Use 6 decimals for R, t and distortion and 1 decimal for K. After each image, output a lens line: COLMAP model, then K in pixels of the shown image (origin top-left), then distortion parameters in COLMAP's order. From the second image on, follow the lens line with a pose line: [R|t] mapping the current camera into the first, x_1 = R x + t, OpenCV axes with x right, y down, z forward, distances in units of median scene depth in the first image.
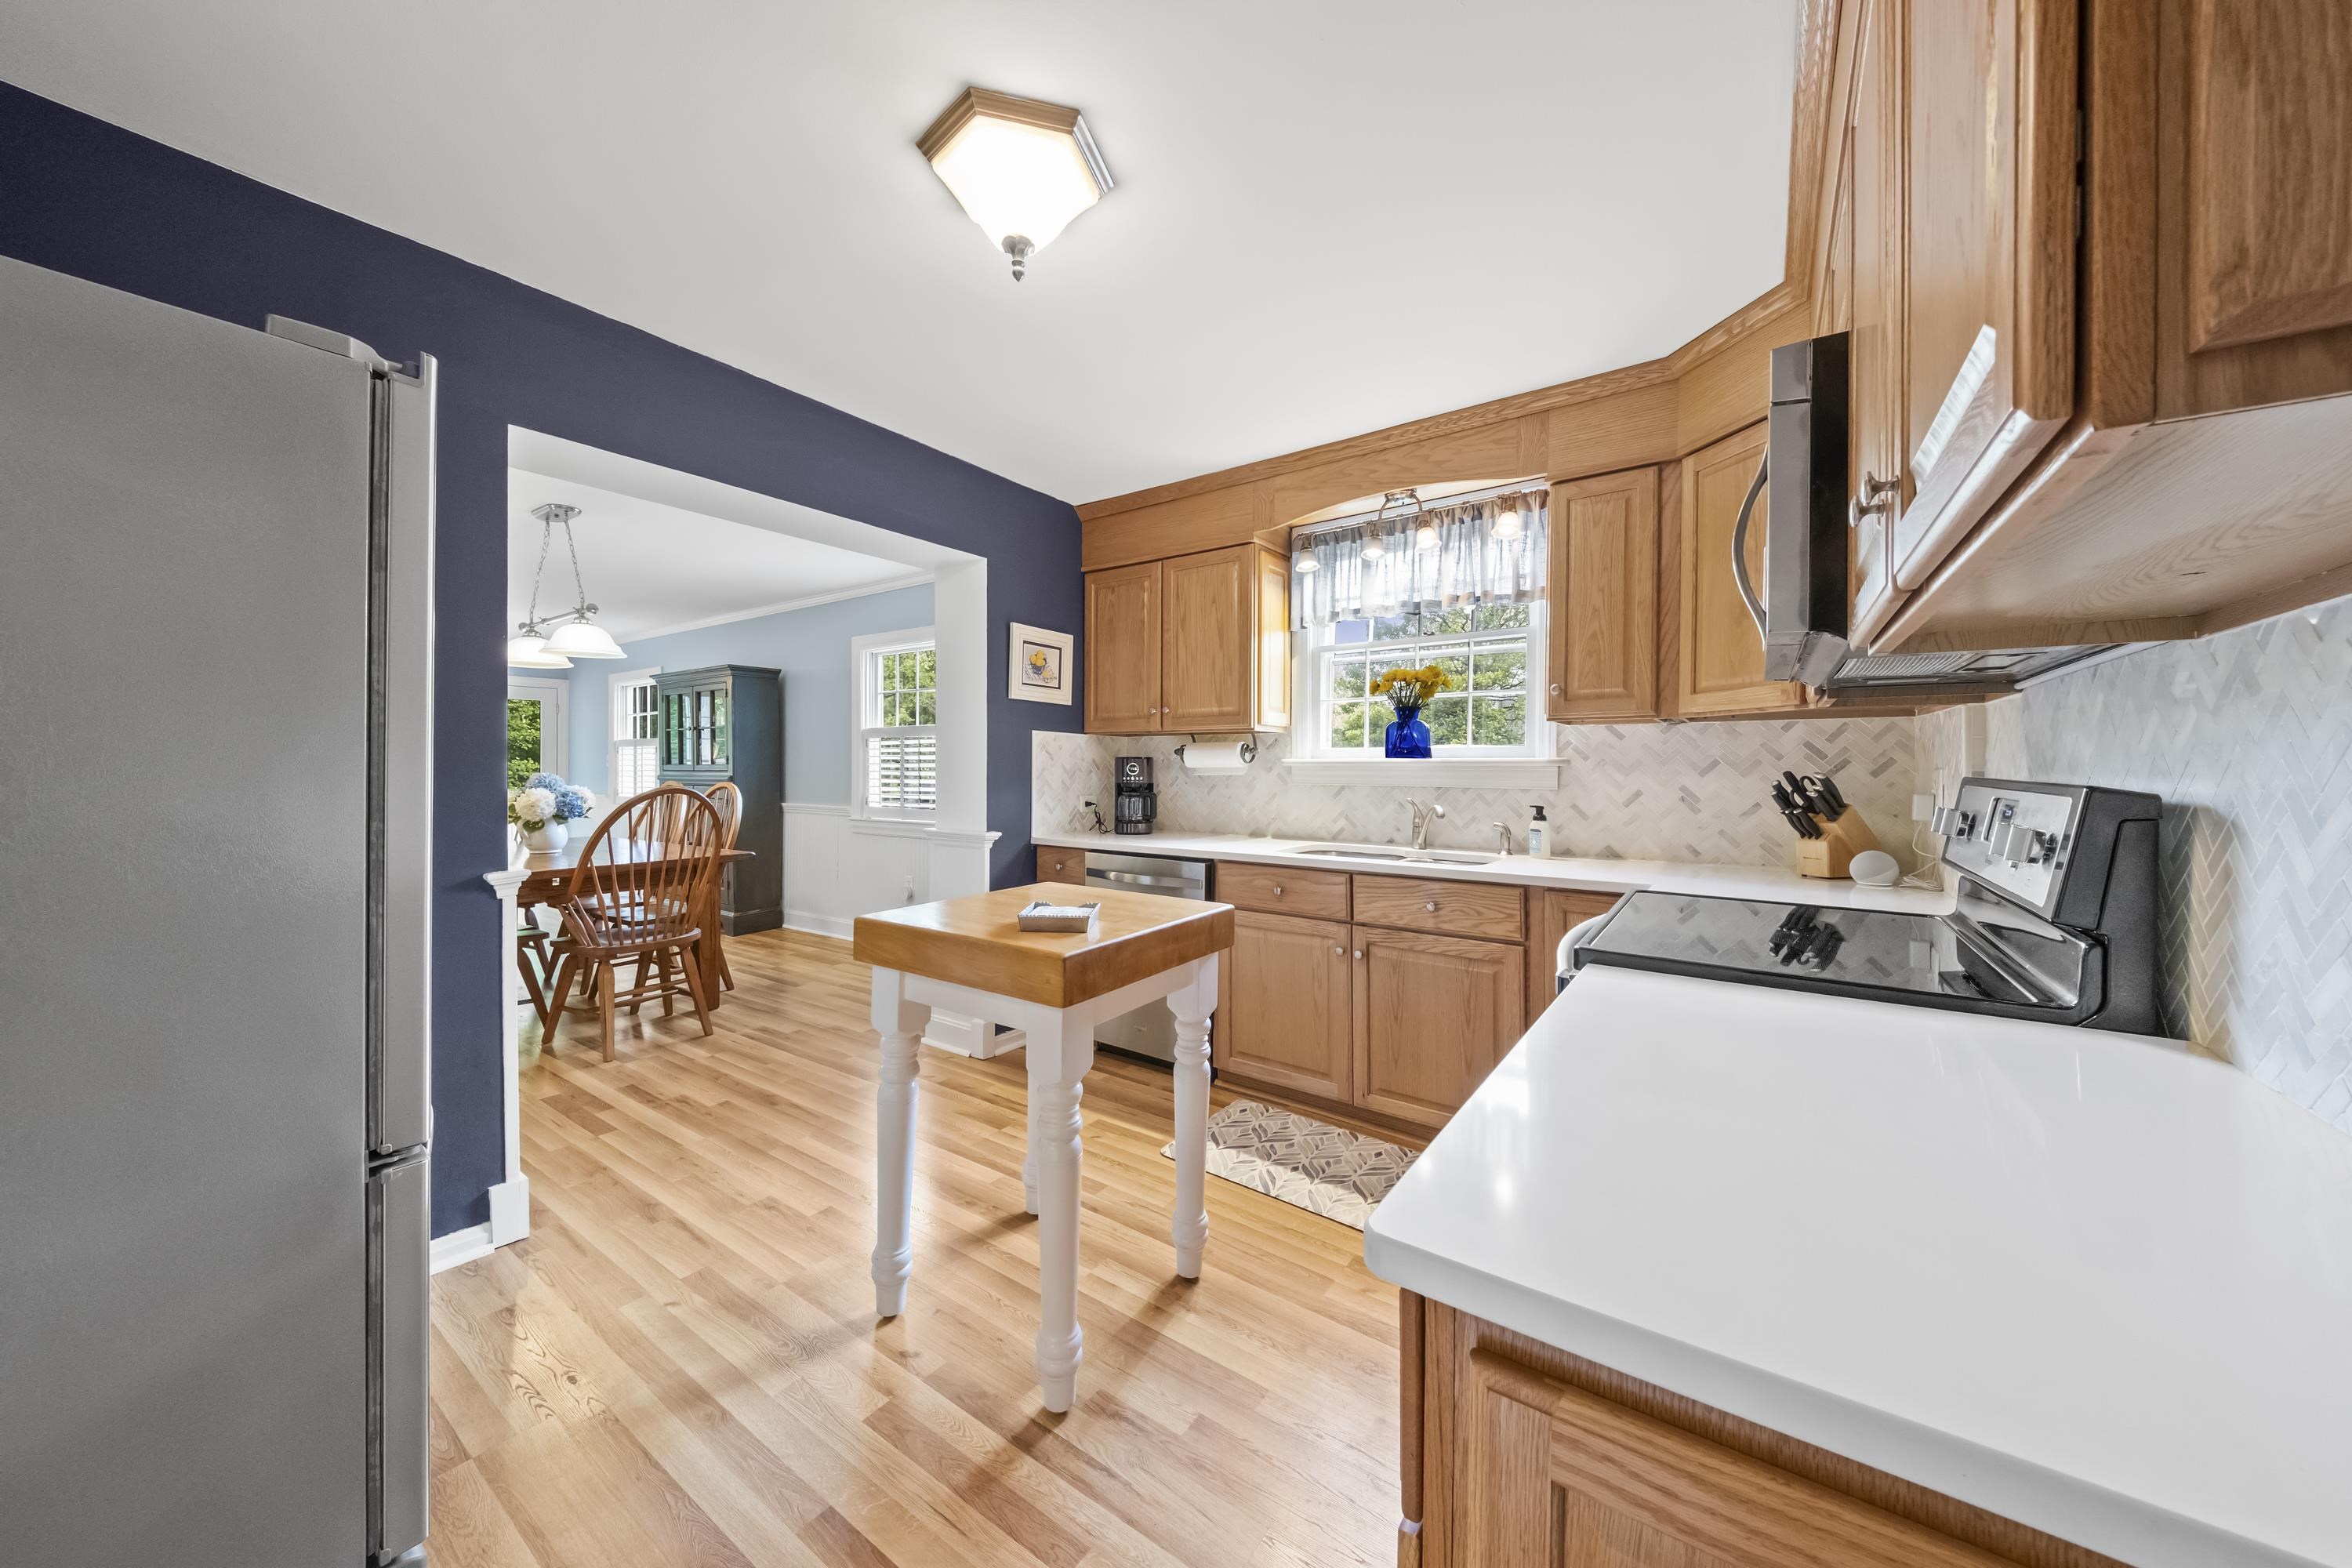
lens RADIAL K [[815.6, 0, 1166.8], [0, 815.6, 774.6], [0, 0, 1]] dist [0.006303, -0.003309]
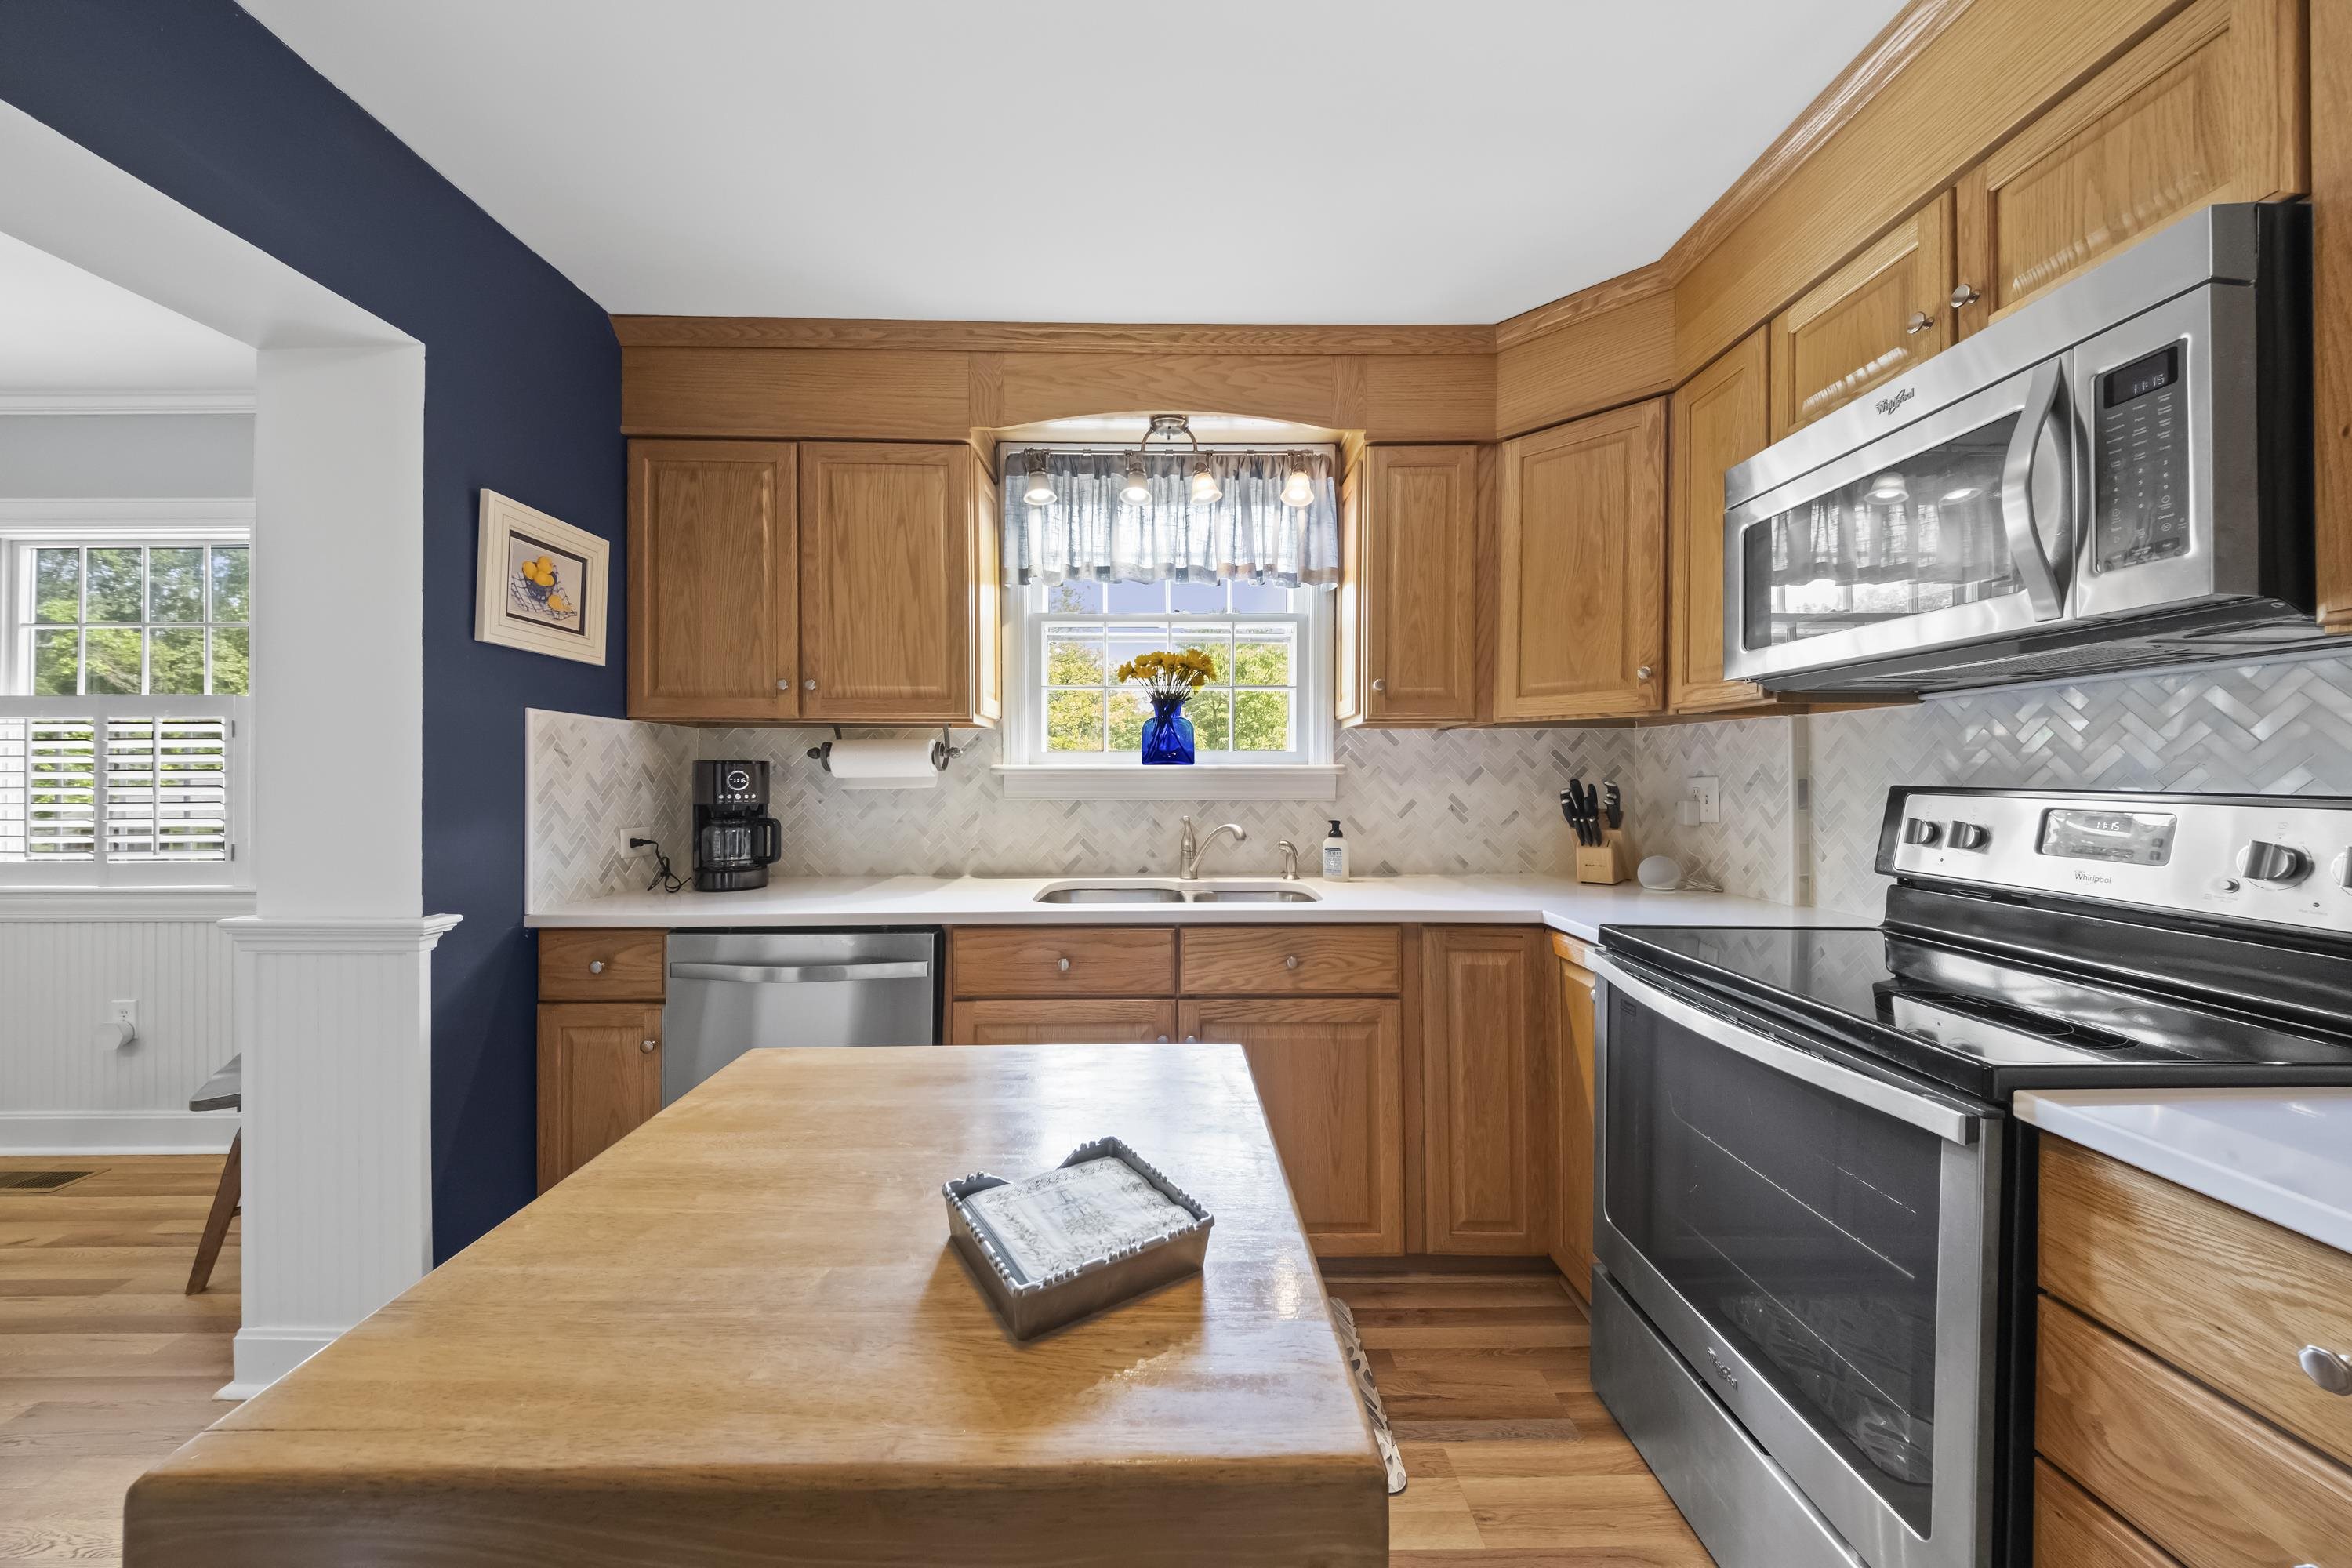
lens RADIAL K [[815.6, 0, 1229.6], [0, 815.6, 776.9], [0, 0, 1]] dist [0.006303, -0.003309]
pose [[0.797490, -0.004564, 0.603315, -0.131830], [0.008650, 0.999955, -0.003869, -0.004607], [-0.603270, 0.008304, 0.797494, 0.339127]]
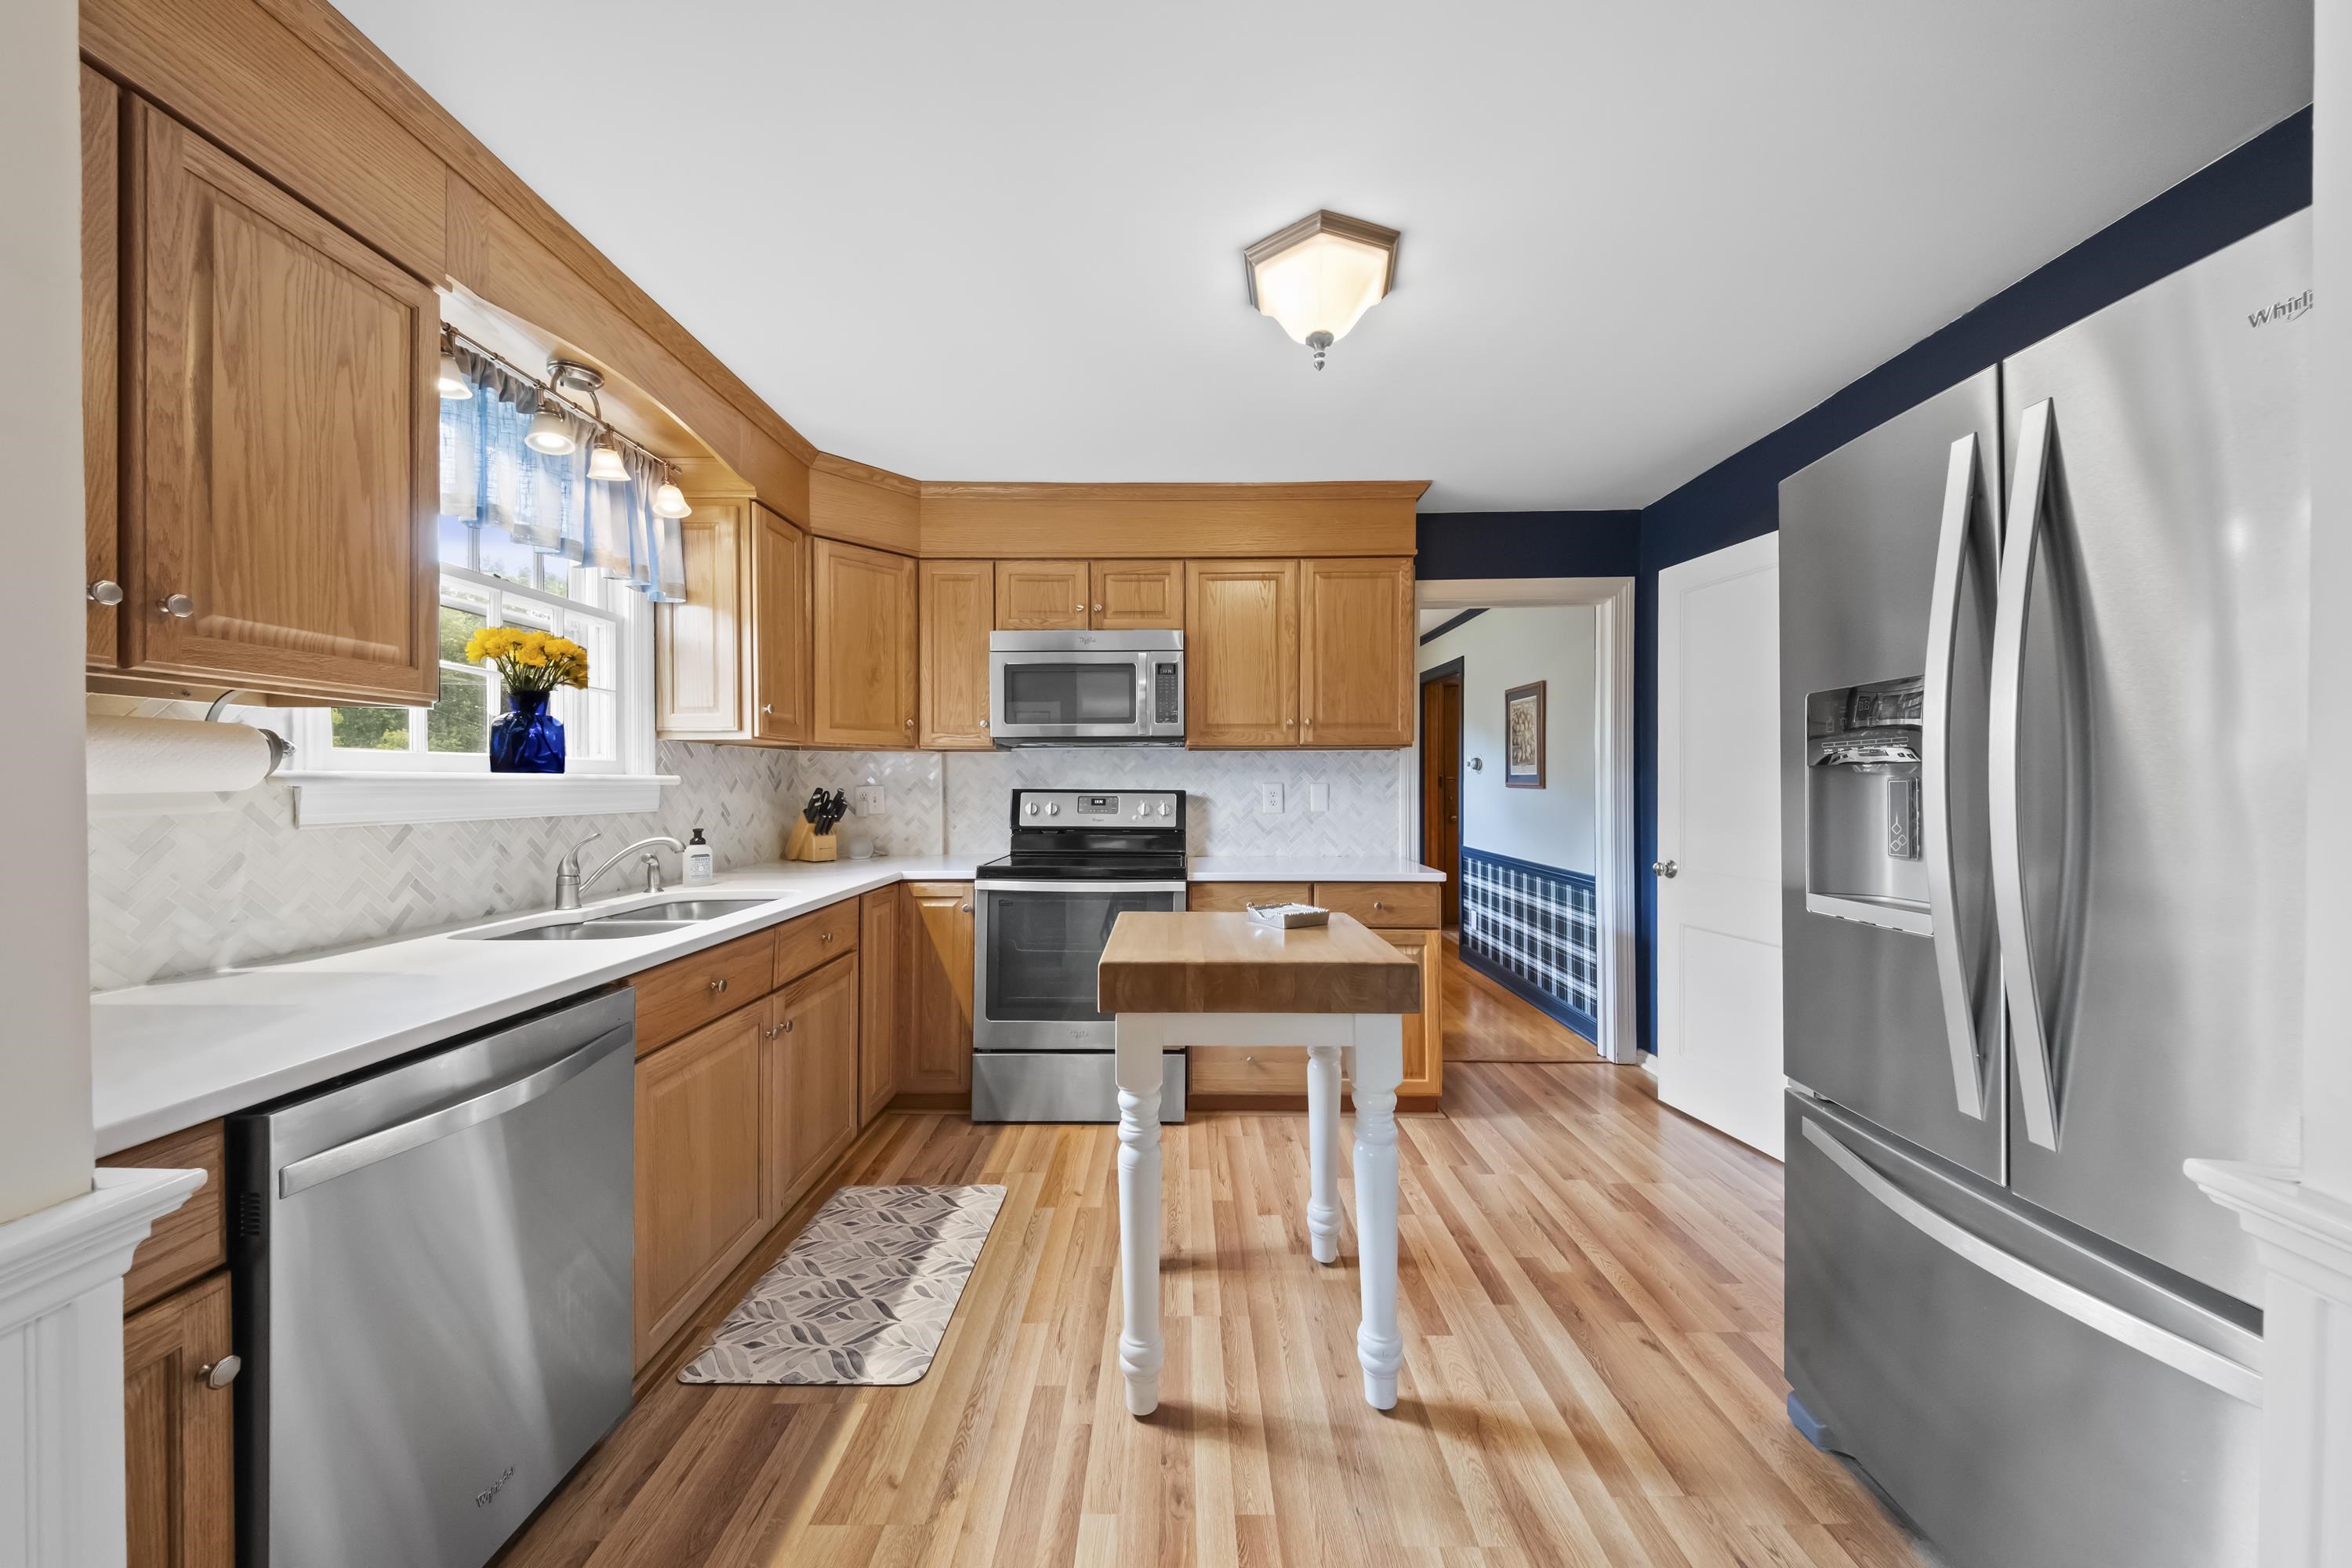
lens RADIAL K [[815.6, 0, 1181.0], [0, 815.6, 790.3], [0, 0, 1]] dist [0.006303, -0.003309]
pose [[-0.594145, -0.013961, 0.804237, -0.523174], [0.005325, 0.999759, 0.021289, -0.018171], [-0.804340, 0.016931, -0.593928, 0.969463]]
